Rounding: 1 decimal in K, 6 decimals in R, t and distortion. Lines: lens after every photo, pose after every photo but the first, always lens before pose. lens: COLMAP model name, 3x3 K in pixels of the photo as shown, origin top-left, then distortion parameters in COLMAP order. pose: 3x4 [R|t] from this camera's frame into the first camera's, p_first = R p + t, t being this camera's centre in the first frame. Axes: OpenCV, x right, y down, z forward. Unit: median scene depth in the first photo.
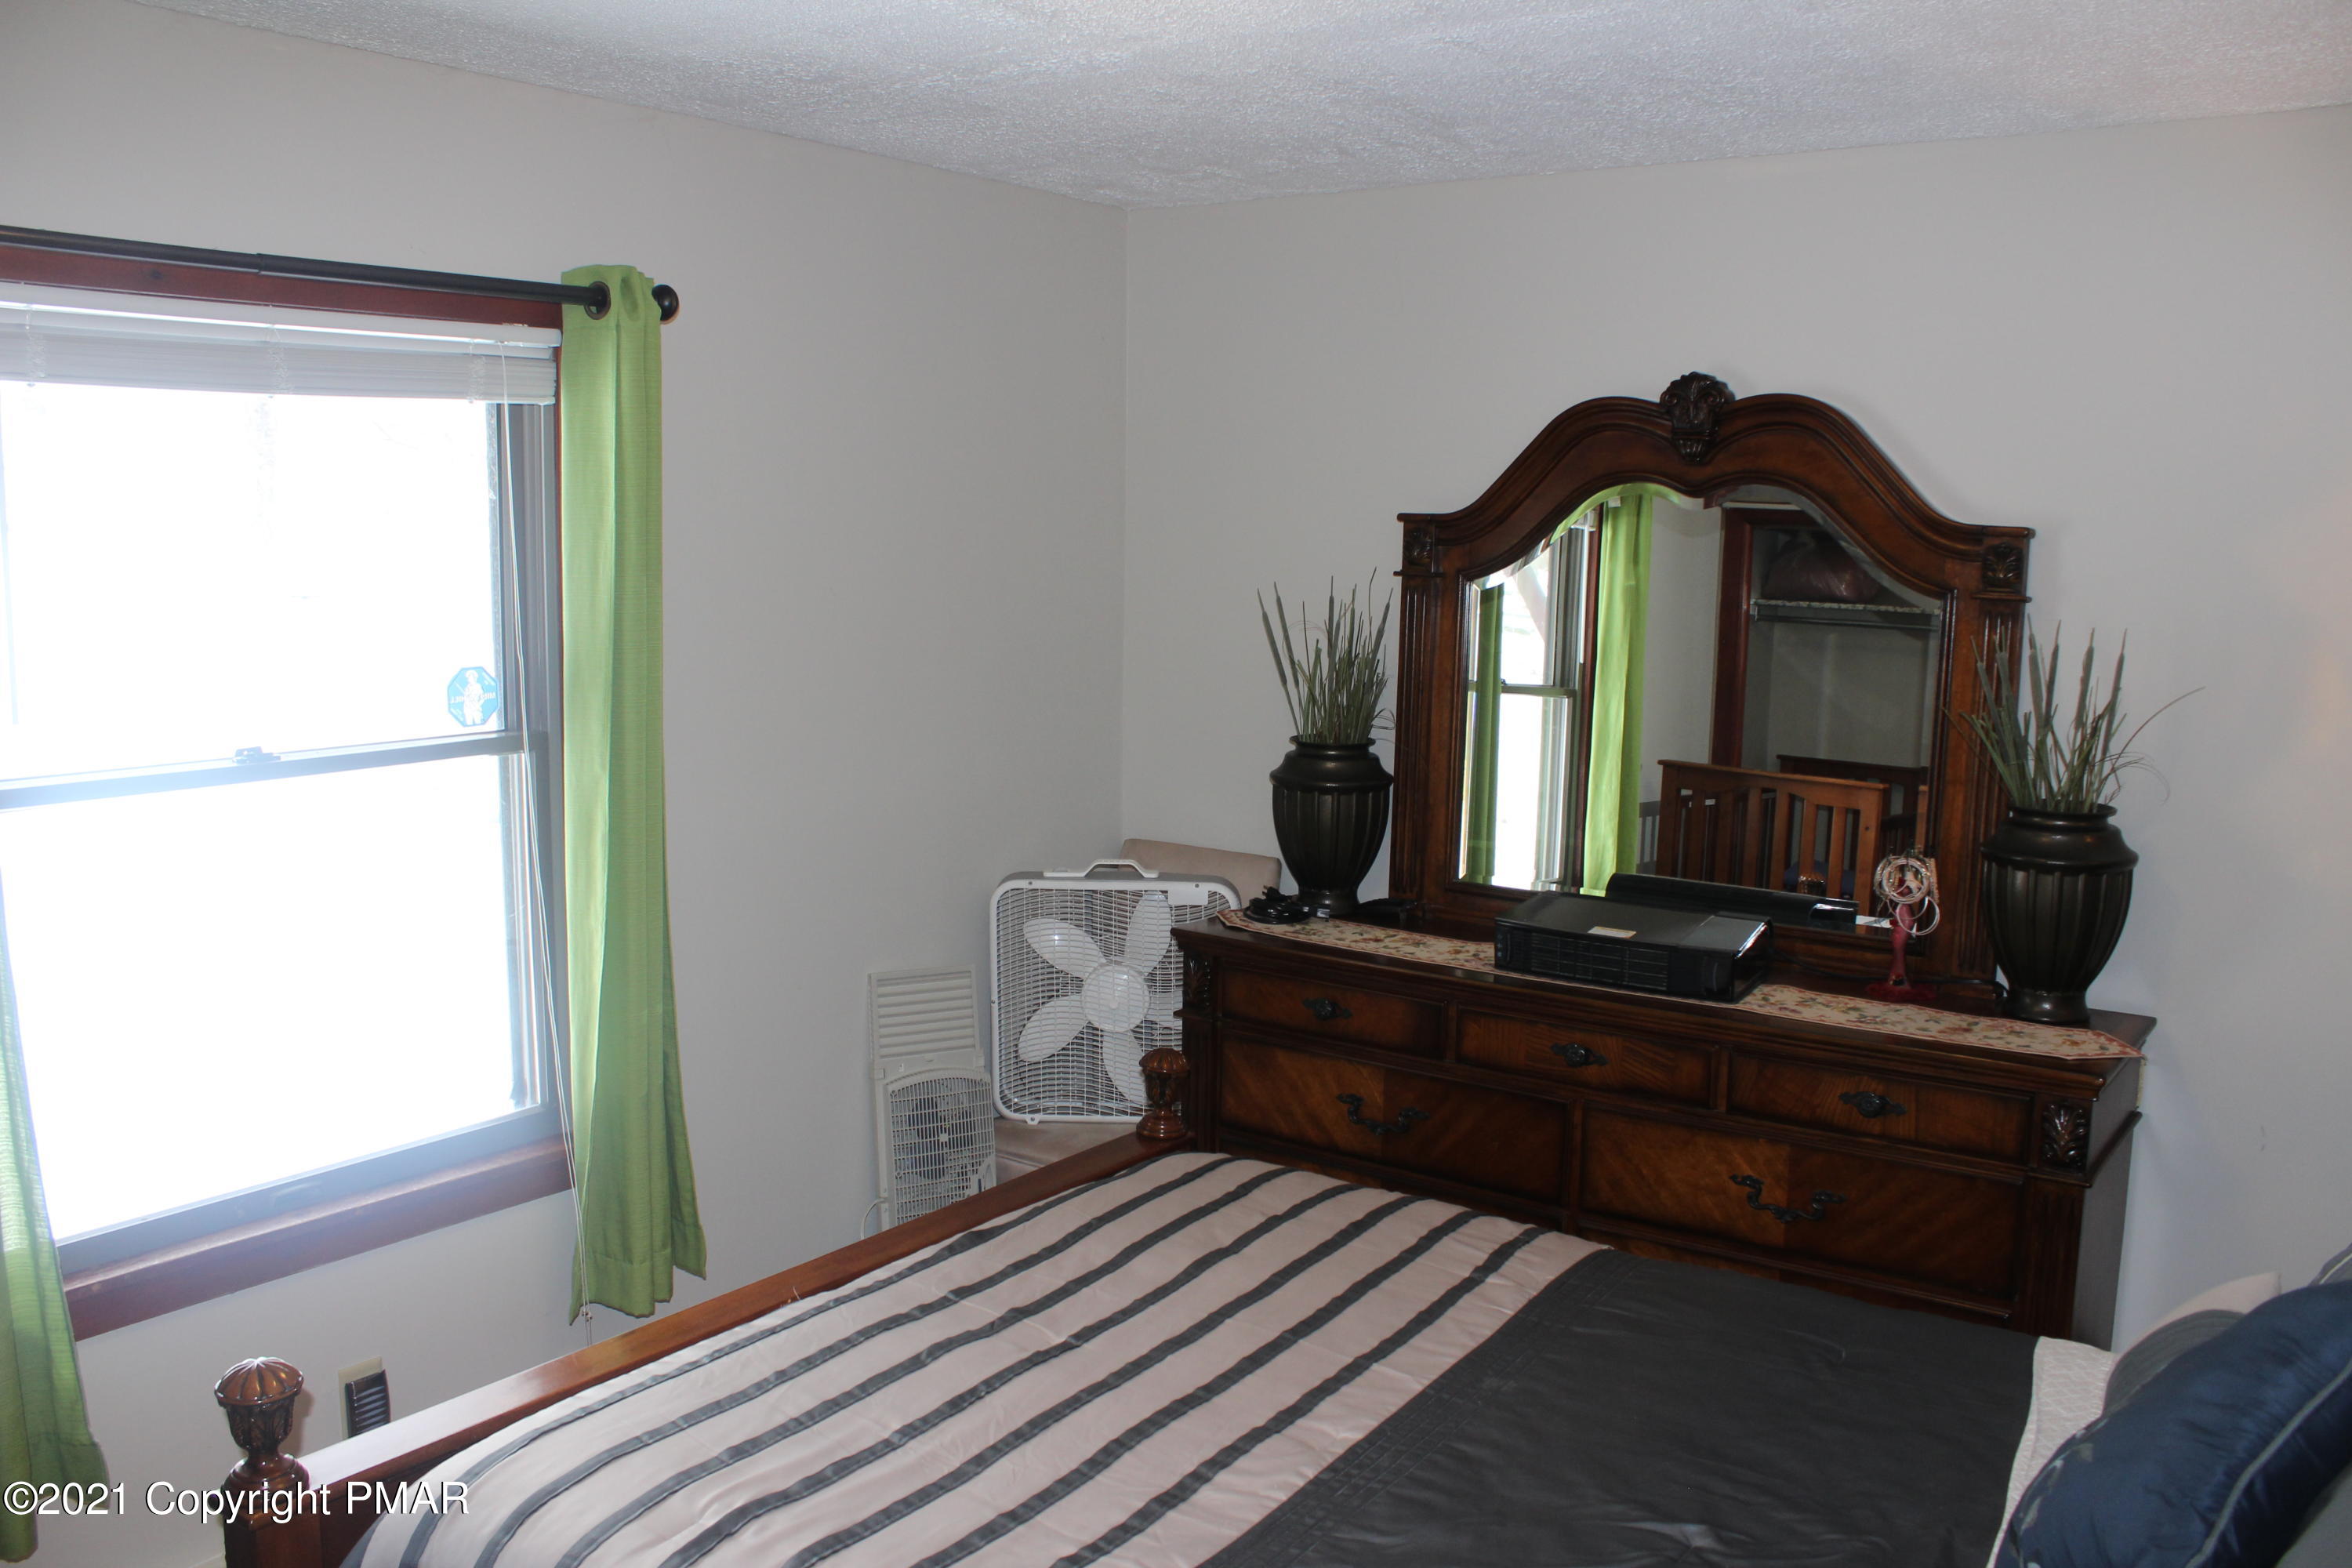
lens RADIAL K [[1998.6, 0, 1176.0], [0, 1998.6, 784.0], [0, 0, 1]] dist [-0.159213, 0.002282]
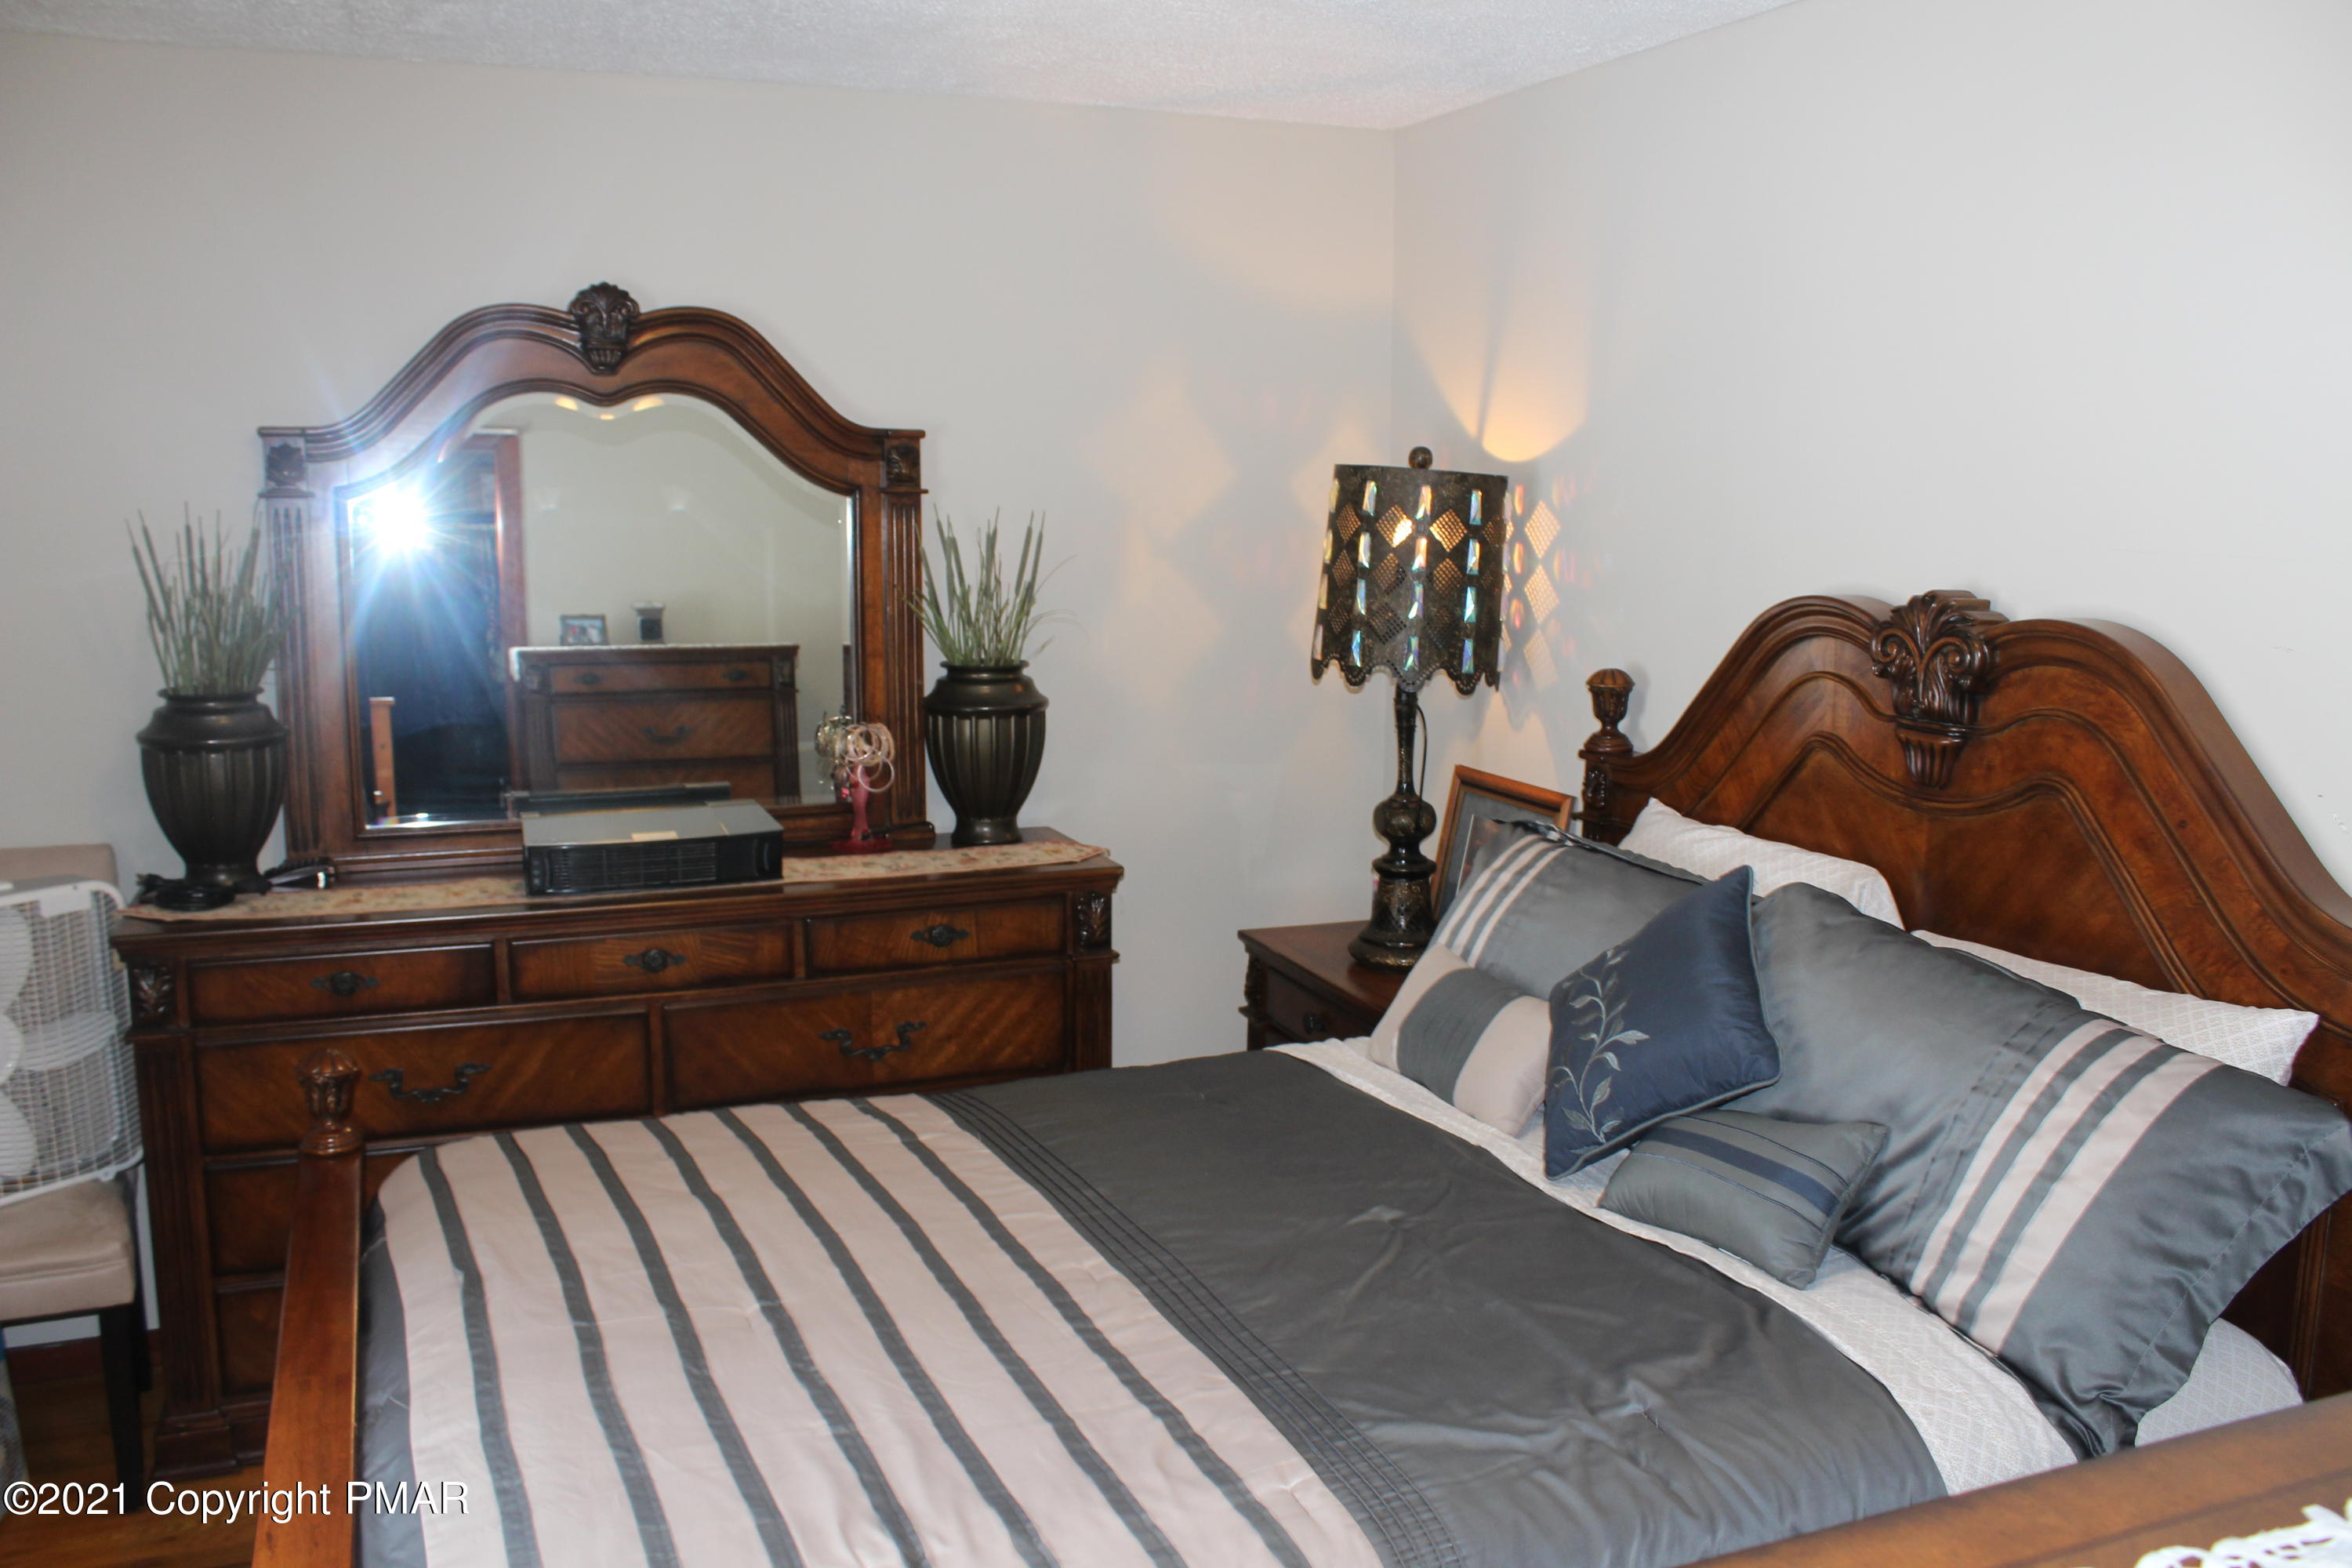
lens RADIAL K [[1998.6, 0, 1176.0], [0, 1998.6, 784.0], [0, 0, 1]] dist [-0.159213, 0.002282]
pose [[0.501534, -0.138565, 0.853969, -0.527211], [0.113254, 0.989111, 0.093979, -0.016369], [-0.857693, 0.049581, 0.511766, 0.266230]]
